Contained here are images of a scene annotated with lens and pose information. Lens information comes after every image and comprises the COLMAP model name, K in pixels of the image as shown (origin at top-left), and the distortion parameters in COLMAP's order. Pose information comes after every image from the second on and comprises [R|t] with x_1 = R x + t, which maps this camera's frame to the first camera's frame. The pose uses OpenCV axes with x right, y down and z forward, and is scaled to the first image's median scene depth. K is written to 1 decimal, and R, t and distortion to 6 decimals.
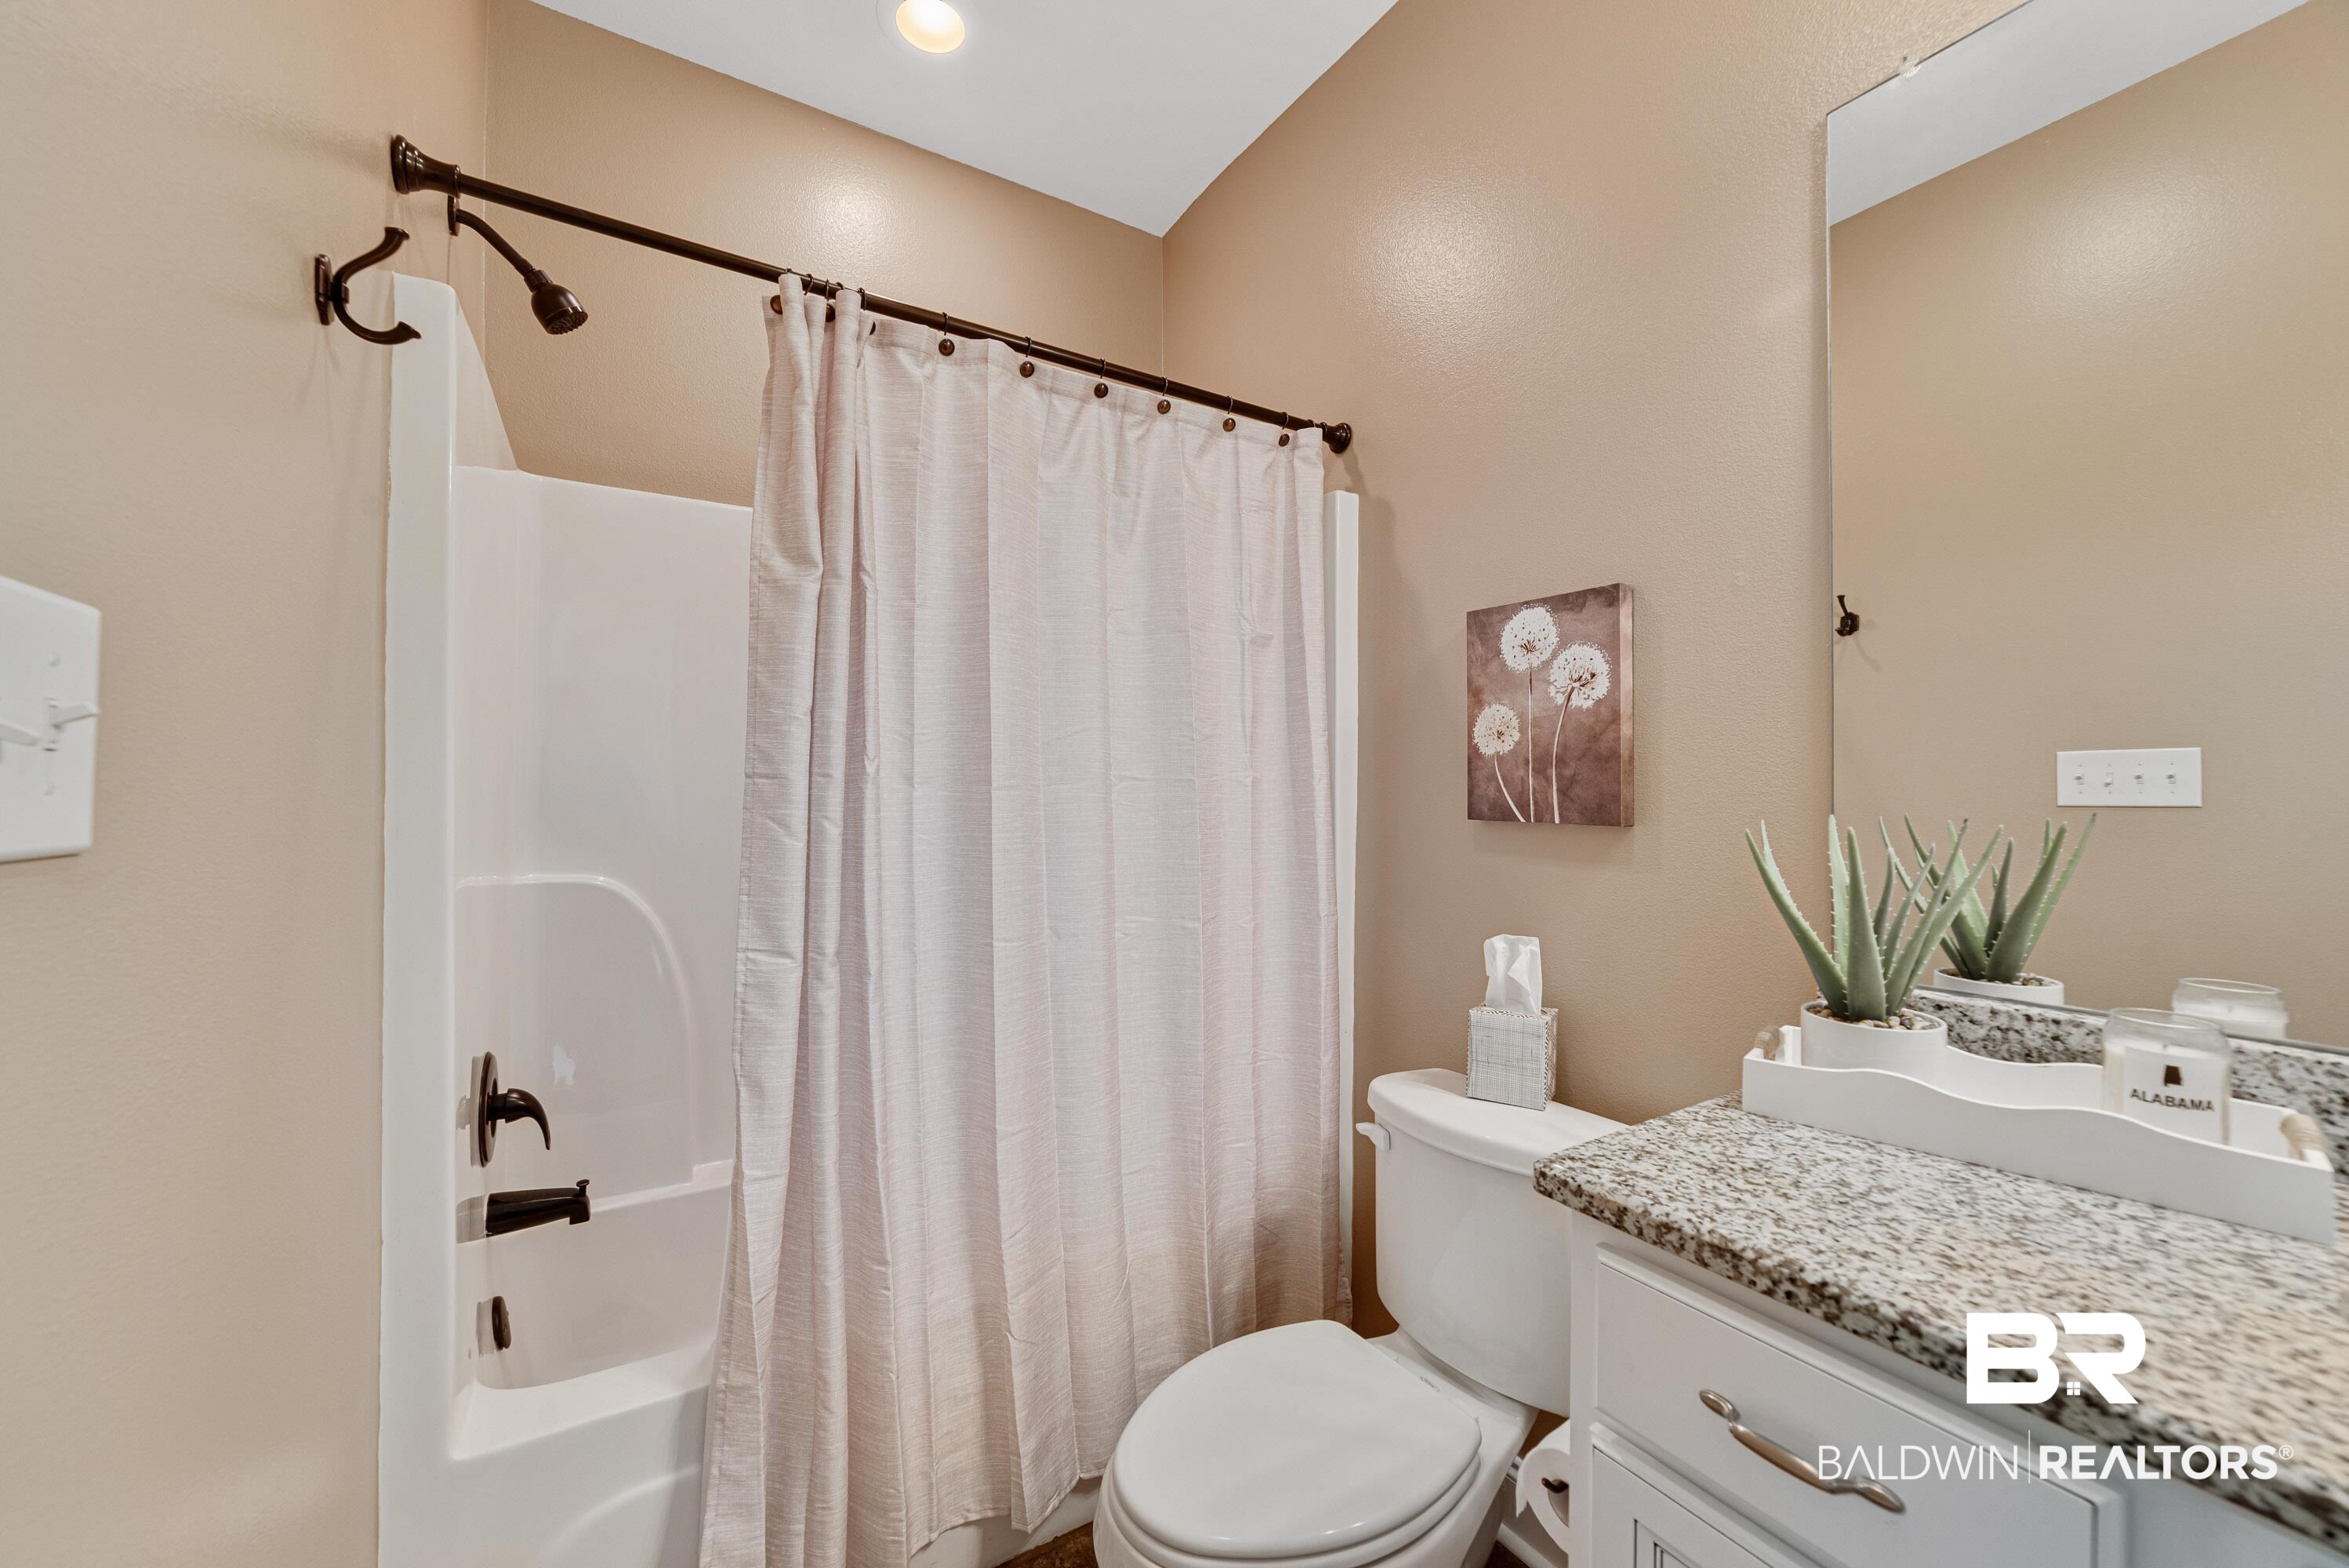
lens RADIAL K [[910.2, 0, 1173.9], [0, 910.2, 782.5], [0, 0, 1]] dist [-0.018989, 0.006023]
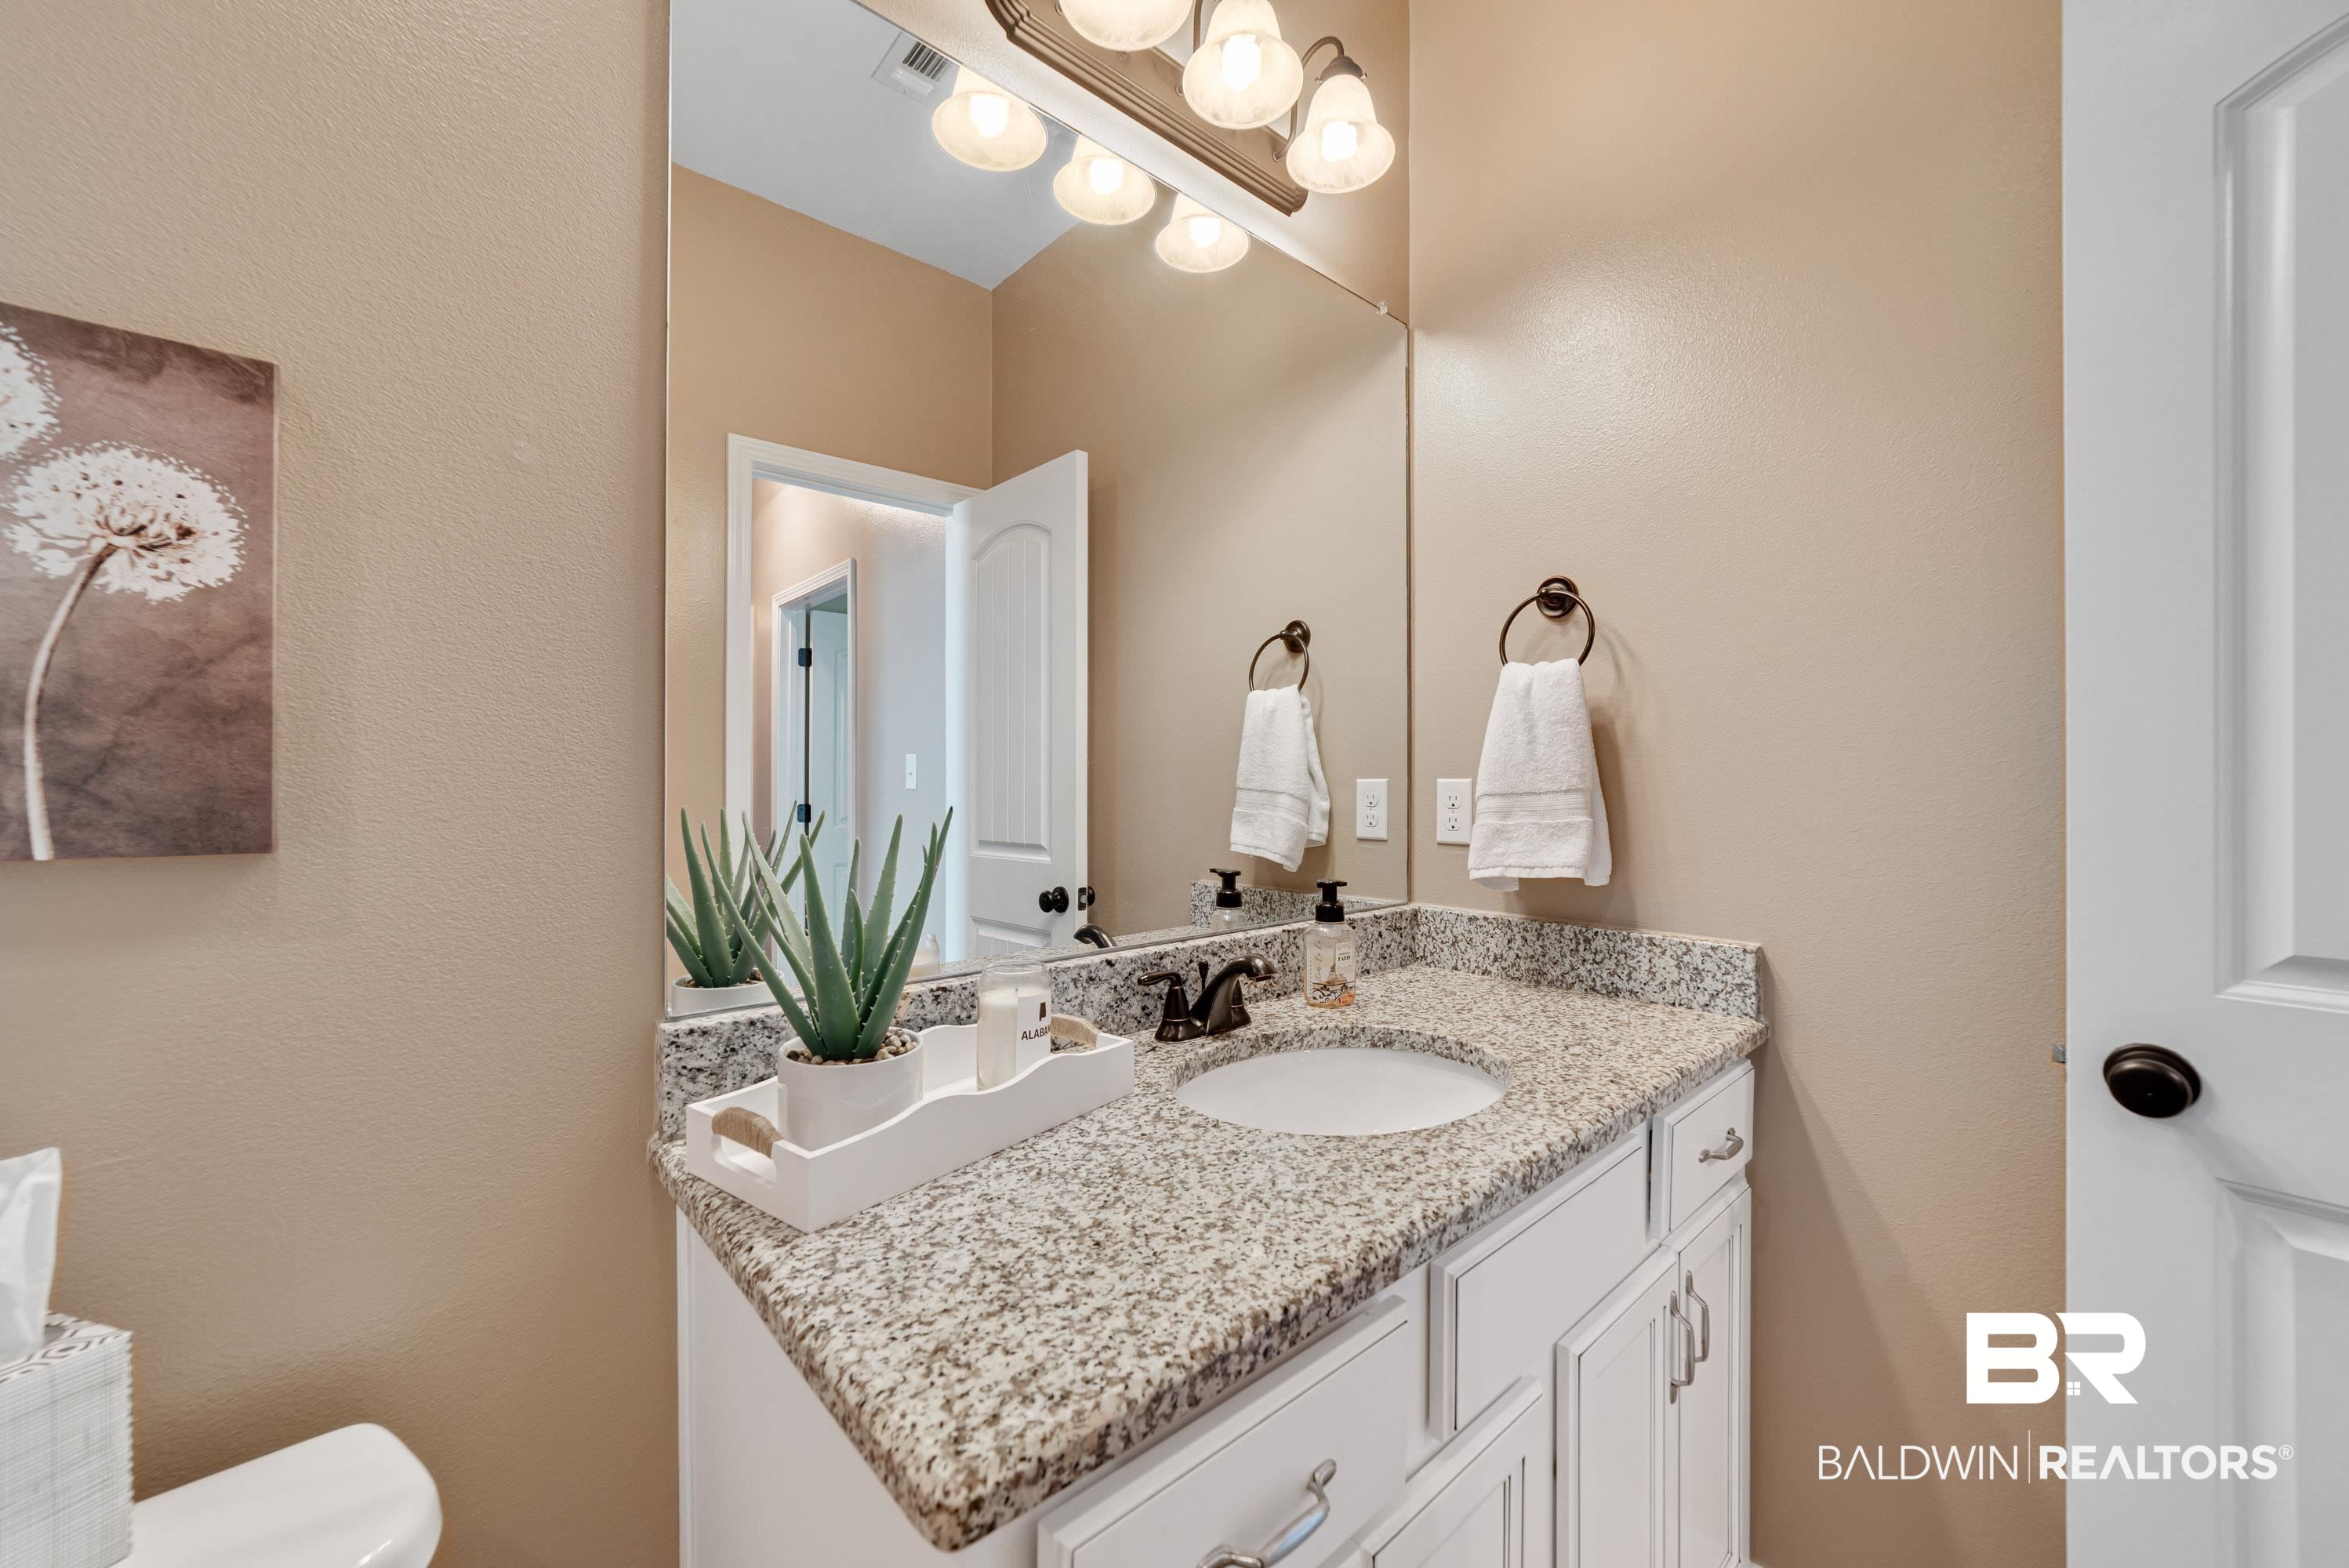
lens RADIAL K [[910.2, 0, 1166.8], [0, 910.2, 772.9], [0, 0, 1]] dist [-0.018989, 0.006023]
pose [[-0.179527, 0.004199, 0.983744, -0.129701], [-0.005694, 0.999970, -0.005307, 0.007359], [-0.983737, -0.006554, -0.179498, 0.969044]]
